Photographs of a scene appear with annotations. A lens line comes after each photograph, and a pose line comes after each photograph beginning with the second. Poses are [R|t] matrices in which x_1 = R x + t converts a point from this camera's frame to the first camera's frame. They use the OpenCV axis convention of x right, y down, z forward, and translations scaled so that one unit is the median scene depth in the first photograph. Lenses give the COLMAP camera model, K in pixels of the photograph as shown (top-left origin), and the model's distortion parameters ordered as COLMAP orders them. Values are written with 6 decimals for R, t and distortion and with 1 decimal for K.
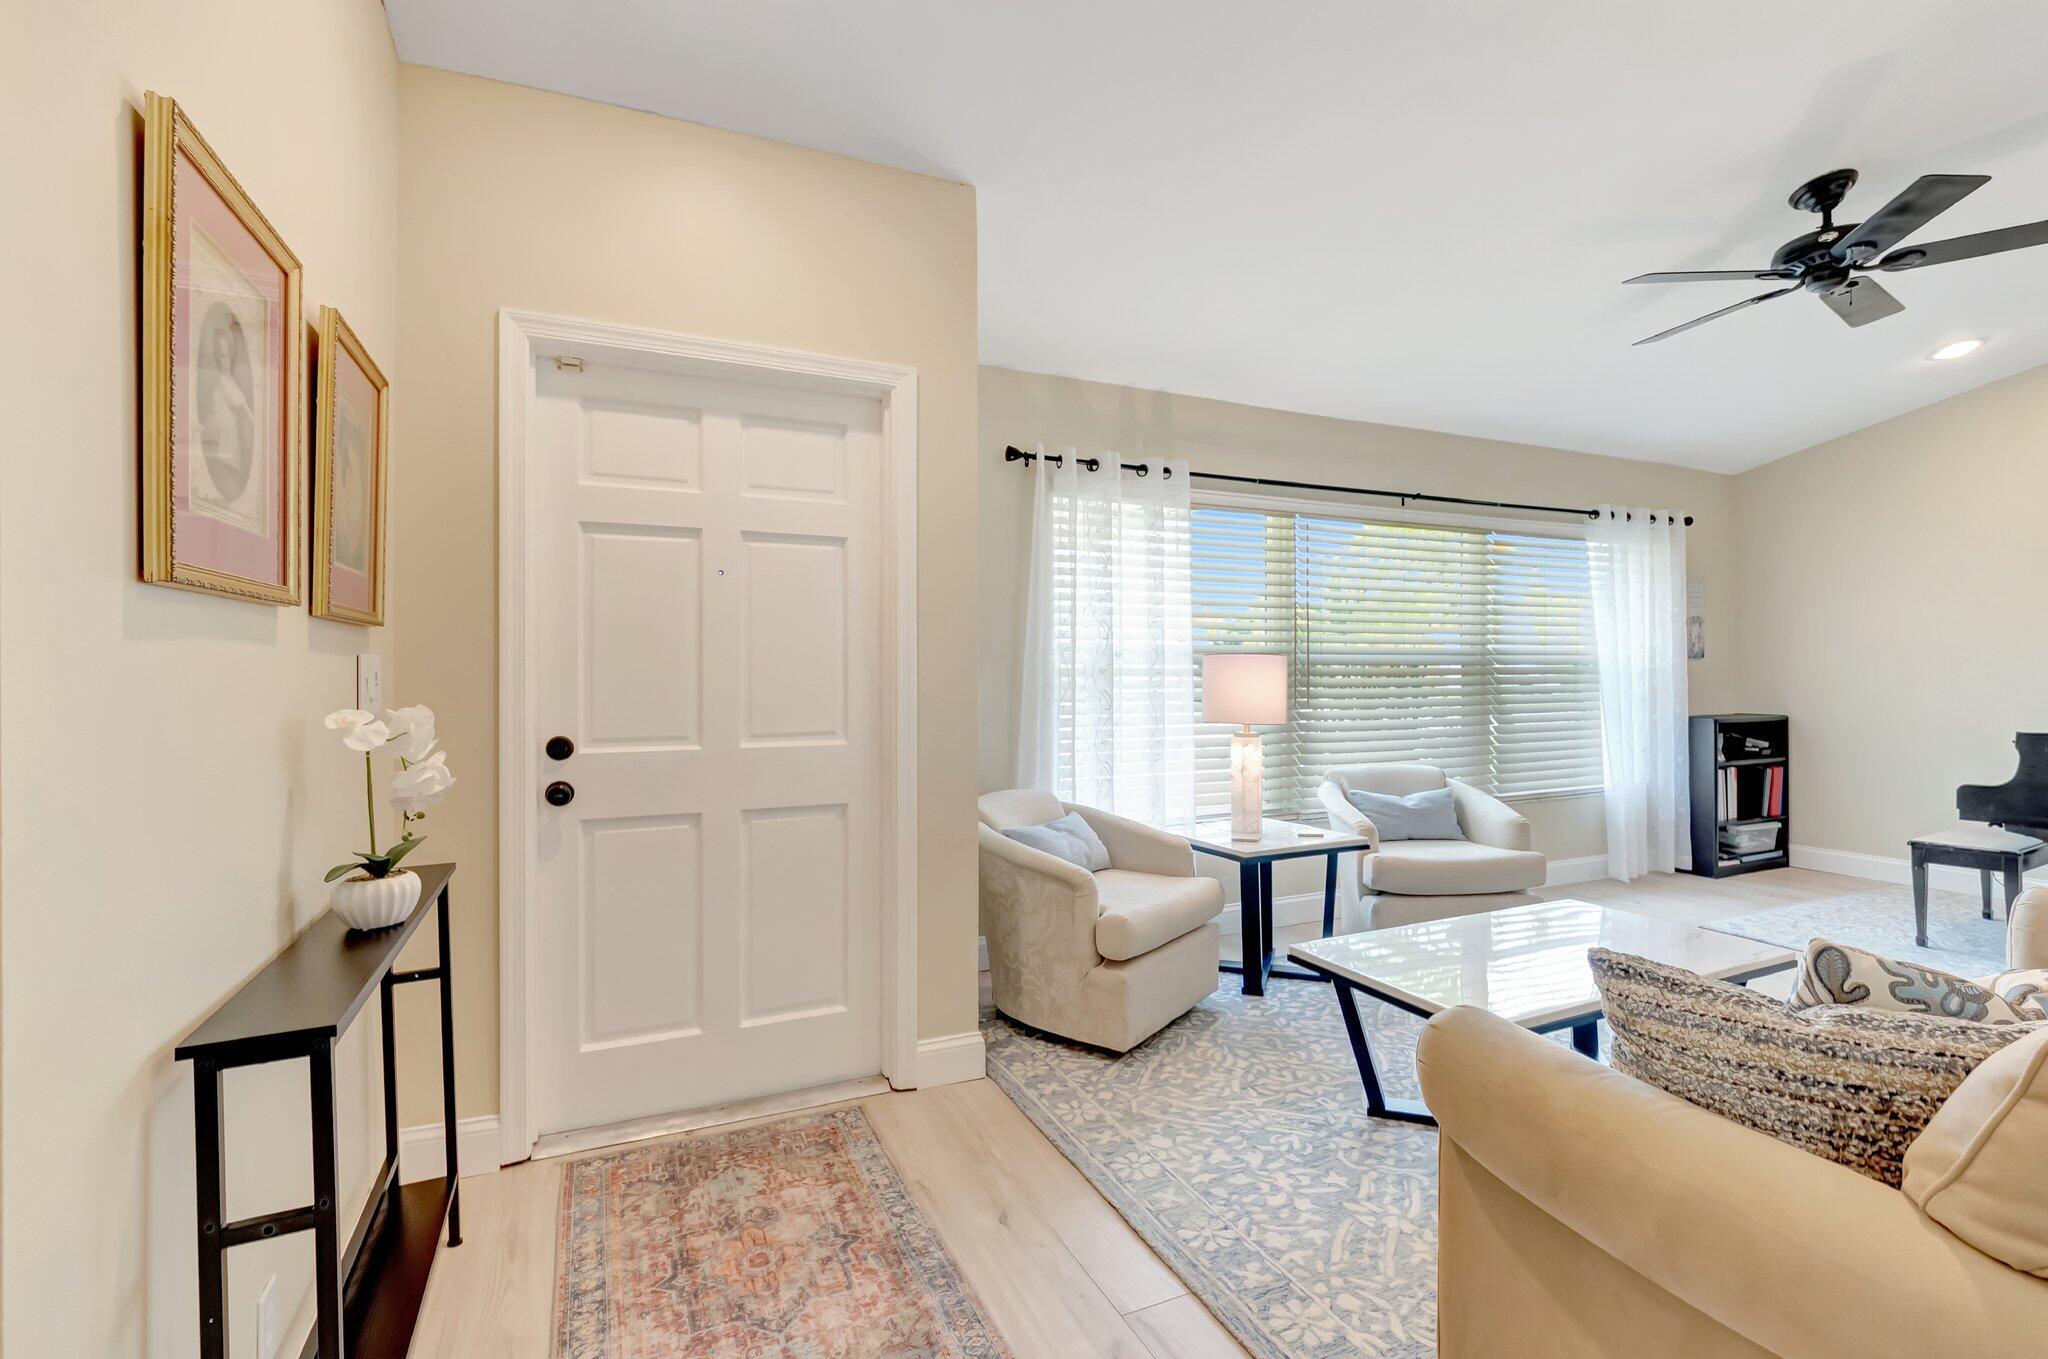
lens RADIAL K [[901.8, 0, 1028.1], [0, 901.8, 685.8], [0, 0, 1]] dist [0.000979, -0.002021]
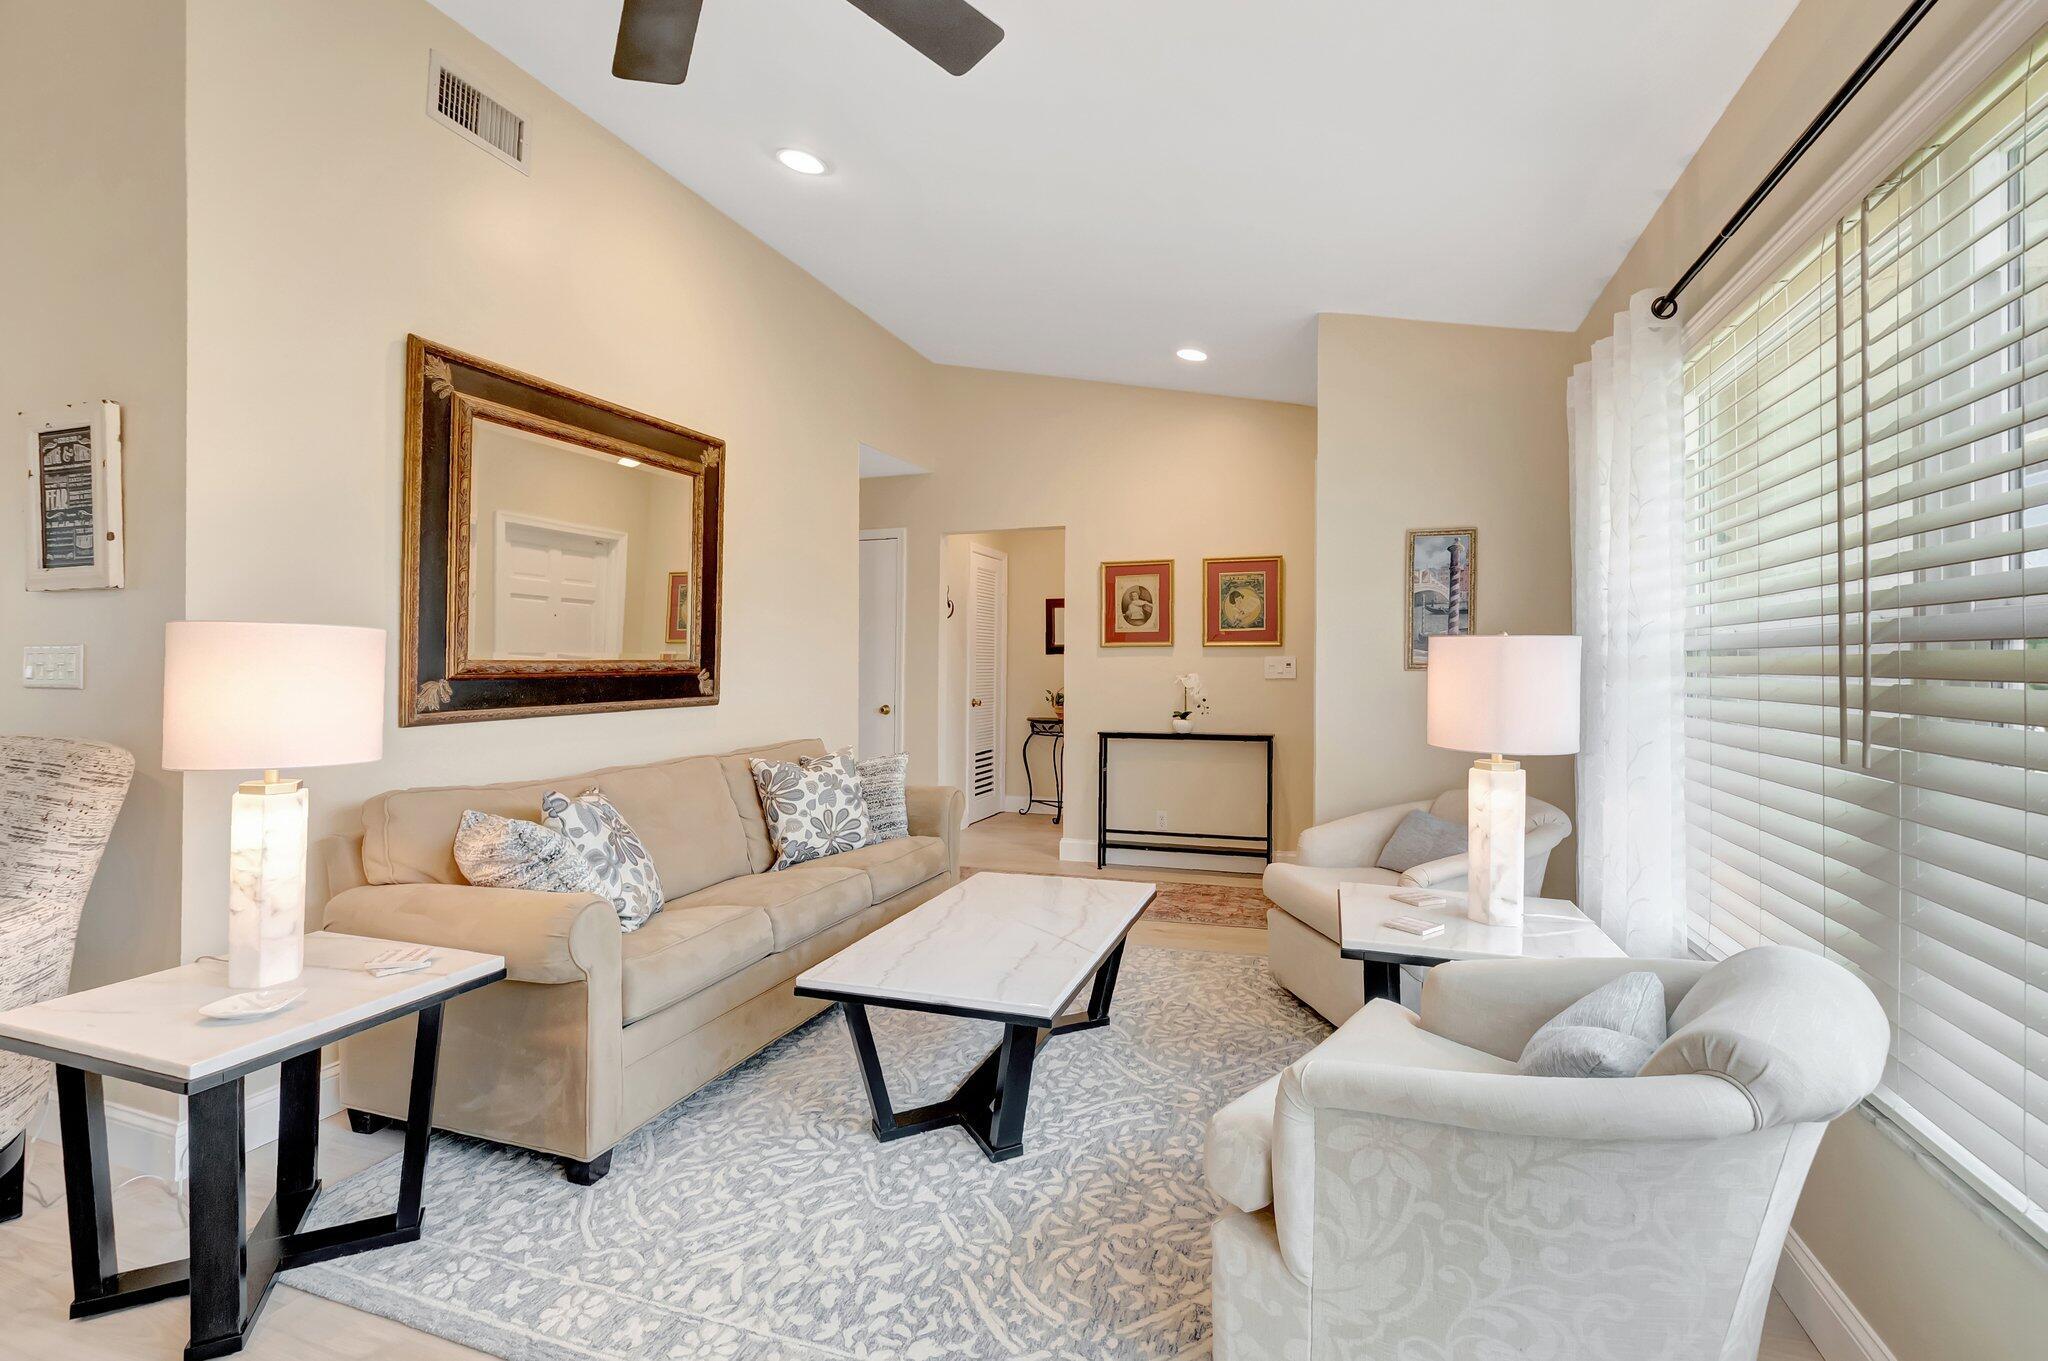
lens RADIAL K [[901.8, 0, 1042.0], [0, 901.8, 652.7], [0, 0, 1]] dist [0.000979, -0.002021]
pose [[-0.674008, -0.004578, -0.738710, 1.169294], [-0.009015, 0.999957, 0.002028, -0.028107], [0.738669, 0.008027, -0.674021, 1.528518]]
